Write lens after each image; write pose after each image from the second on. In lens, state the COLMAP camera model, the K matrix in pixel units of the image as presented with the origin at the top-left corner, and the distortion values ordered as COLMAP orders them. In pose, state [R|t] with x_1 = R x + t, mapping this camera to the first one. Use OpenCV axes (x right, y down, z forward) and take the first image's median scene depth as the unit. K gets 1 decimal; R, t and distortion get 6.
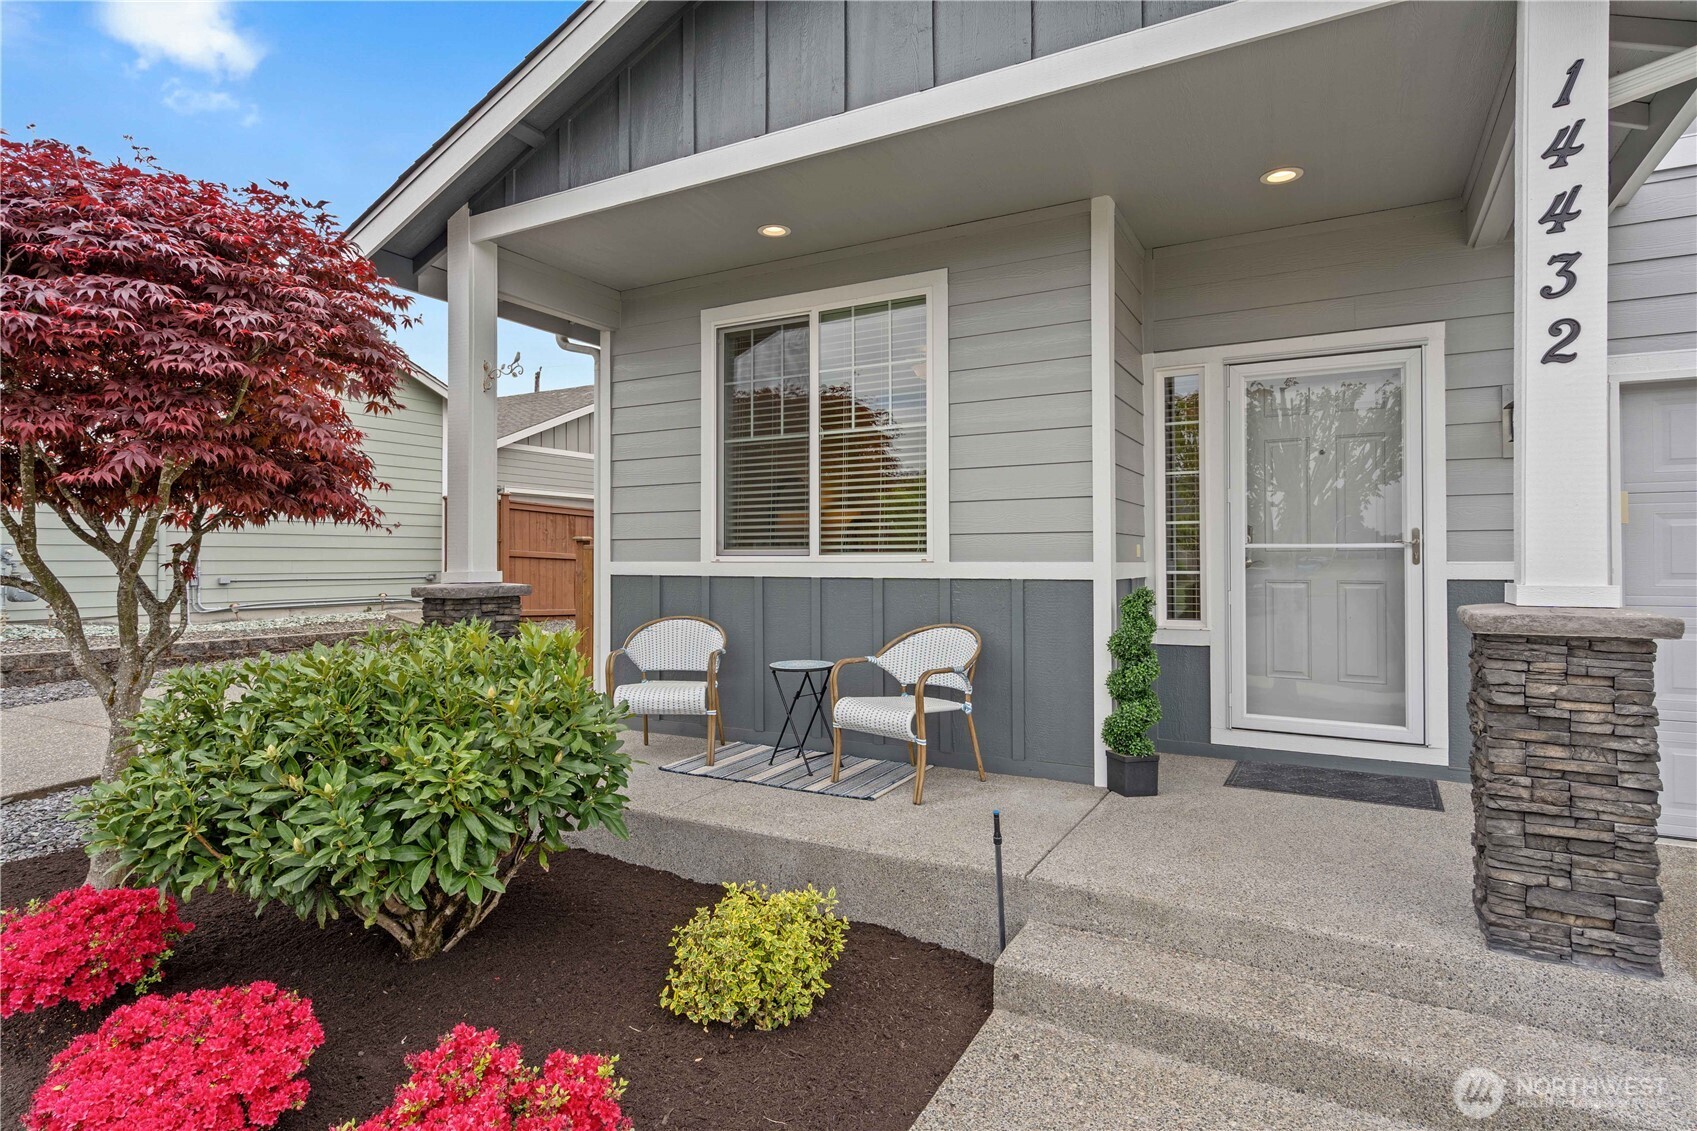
lens RADIAL K [[907.6, 0, 823.2], [0, 907.6, 546.3], [0, 0, 1]] dist [0.004393, 0.001519]
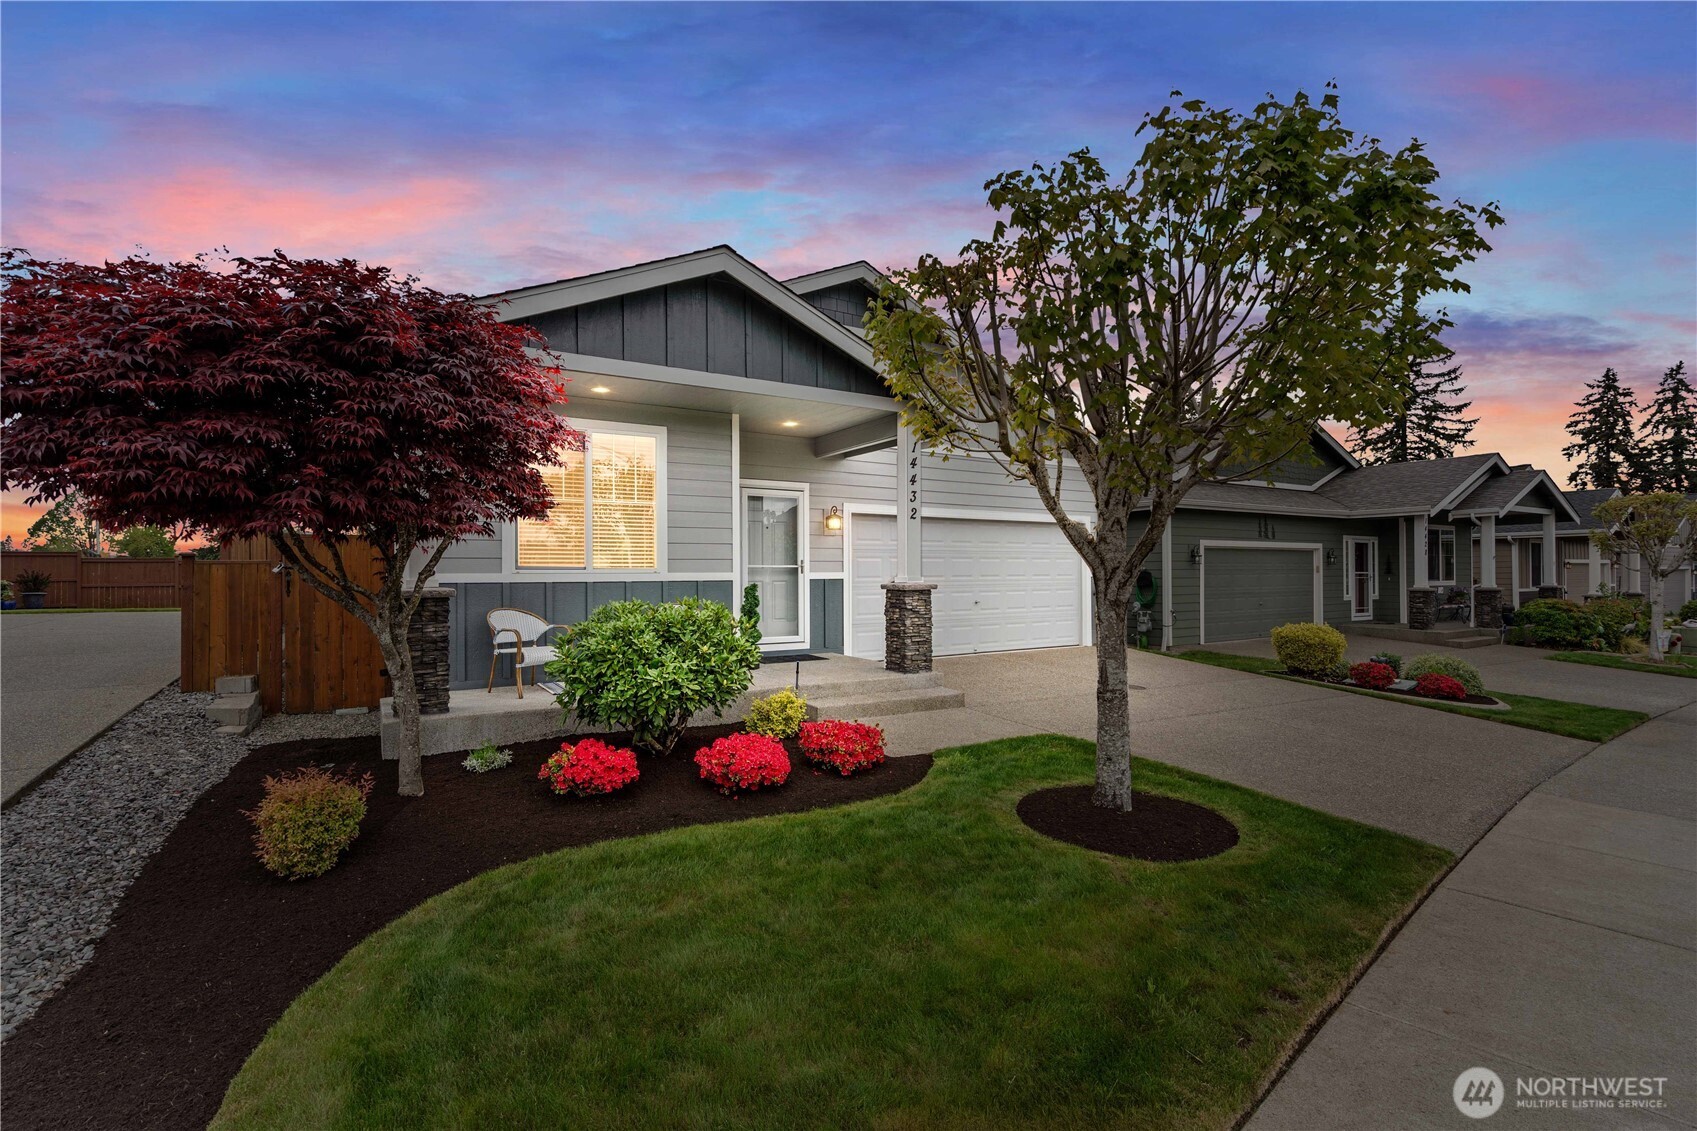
lens RADIAL K [[753.3, 0, 846.9], [0, 753.3, 572.1], [0, 0, 1]] dist [-0.001981, 0.000980]
pose [[0.474564, 0.001813, 0.880219, -1.199090], [-0.006951, 0.999974, 0.001688, 0.010504], [-0.880194, -0.006920, 0.474564, -0.148635]]
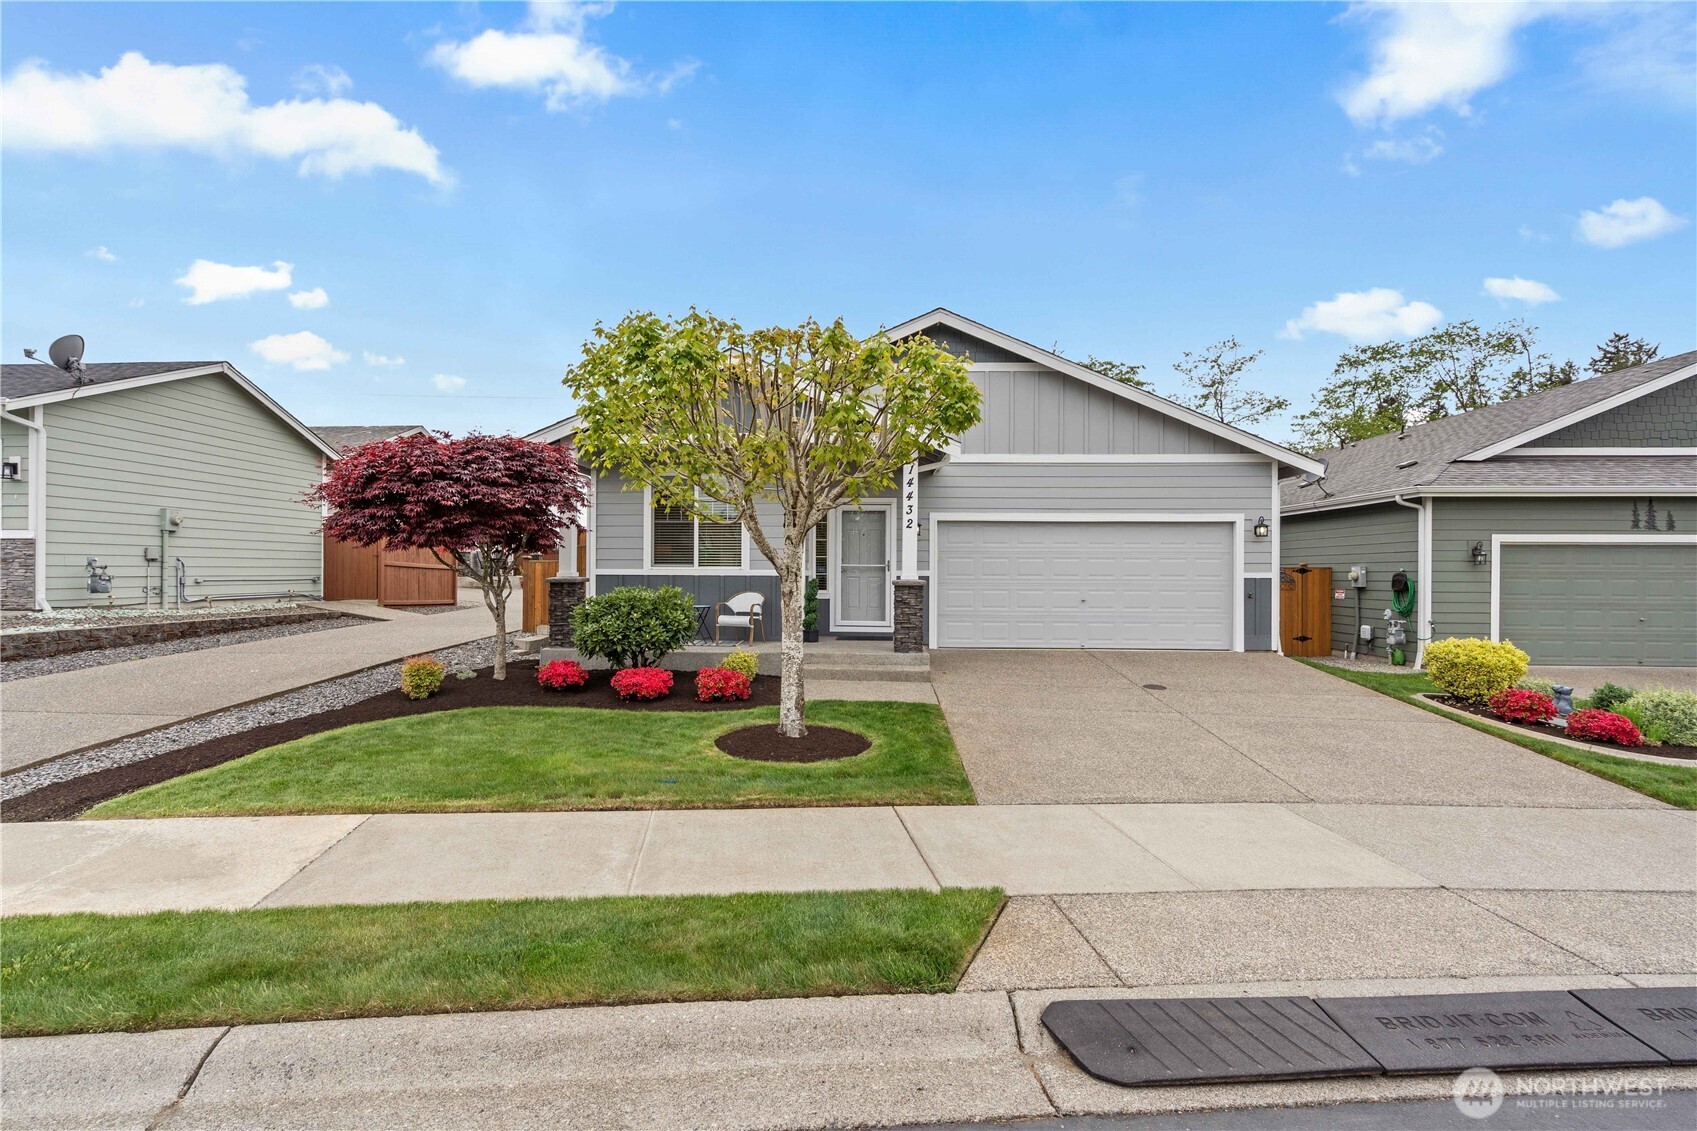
lens RADIAL K [[753.3, 0, 847.4], [0, 753.3, 564.0], [0, 0, 1]] dist [-0.001981, 0.000980]
pose [[0.881848, 0.010476, 0.471418, -0.750158], [-0.013525, 0.999904, 0.003080, -0.012928], [-0.471340, -0.009092, 0.881904, -1.309629]]
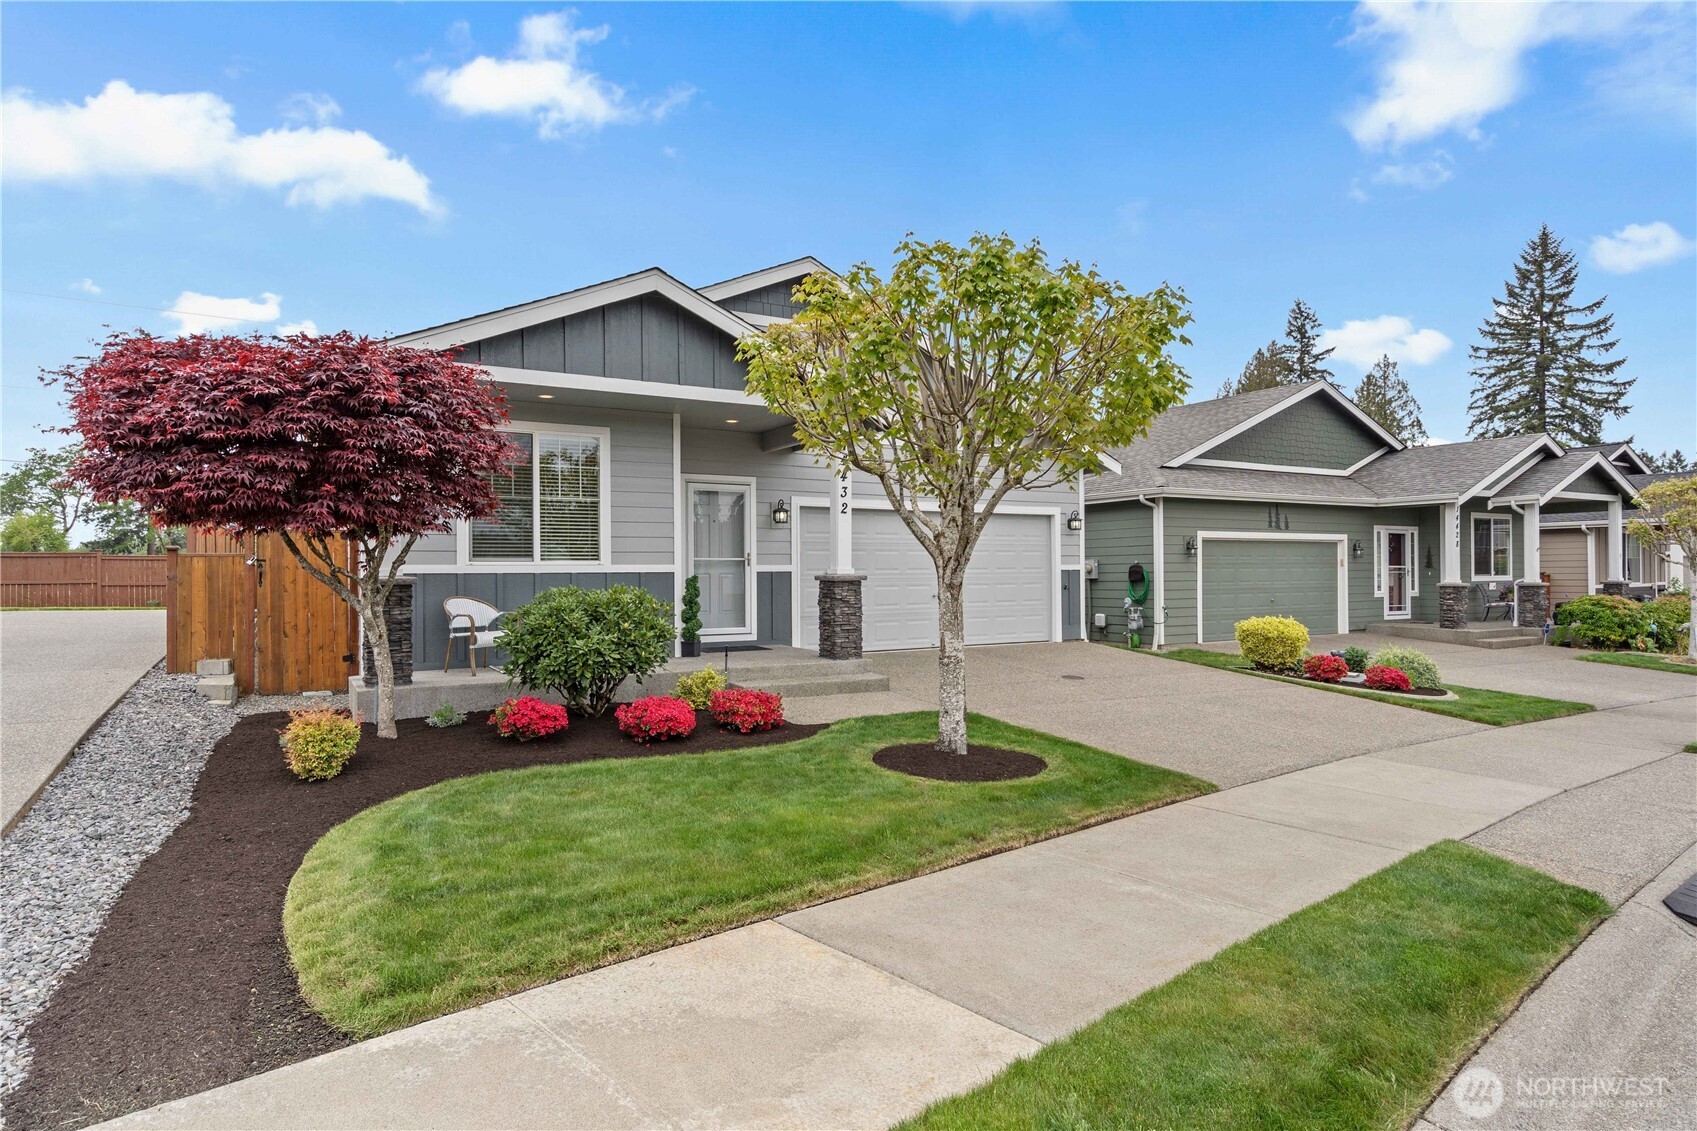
lens RADIAL K [[907.6, 0, 844.5], [0, 907.6, 571.7], [0, 0, 1]] dist [0.004393, 0.001519]
pose [[0.493786, -0.001257, 0.869582, -1.521005], [-0.005644, 0.999973, 0.004650, 0.021743], [-0.869565, -0.007204, 0.493766, -0.559602]]
